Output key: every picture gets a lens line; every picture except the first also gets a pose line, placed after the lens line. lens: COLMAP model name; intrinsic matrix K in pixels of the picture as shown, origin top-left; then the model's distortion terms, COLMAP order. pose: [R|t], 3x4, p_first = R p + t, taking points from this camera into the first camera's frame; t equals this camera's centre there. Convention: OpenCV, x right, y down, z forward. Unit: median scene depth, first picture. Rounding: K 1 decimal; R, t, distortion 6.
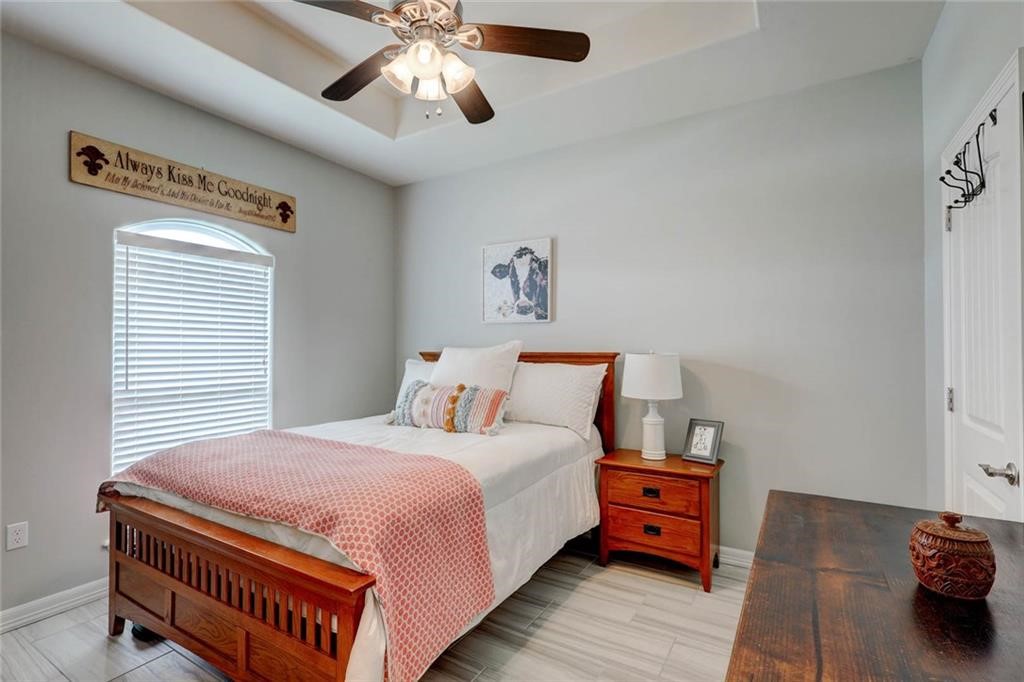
lens RADIAL K [[474.9, 0, 525.1], [0, 474.9, 346.7], [0, 0, 1]] dist [0.011285, 0.000095]
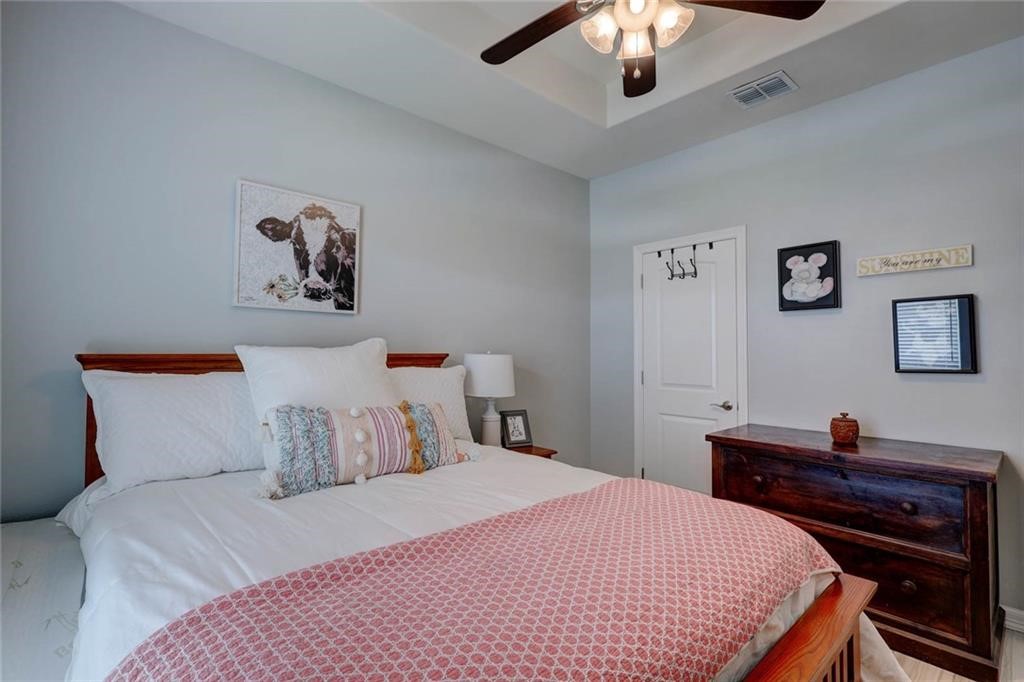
lens RADIAL K [[472.6, 0, 510.5], [0, 472.6, 335.3], [0, 0, 1]] dist [0.001209, 0.000301]
pose [[0.308528, 0.029971, 0.950743, -0.583341], [-0.007029, 0.999548, -0.029228, 0.002599], [-0.951189, 0.002335, 0.308599, 0.513603]]
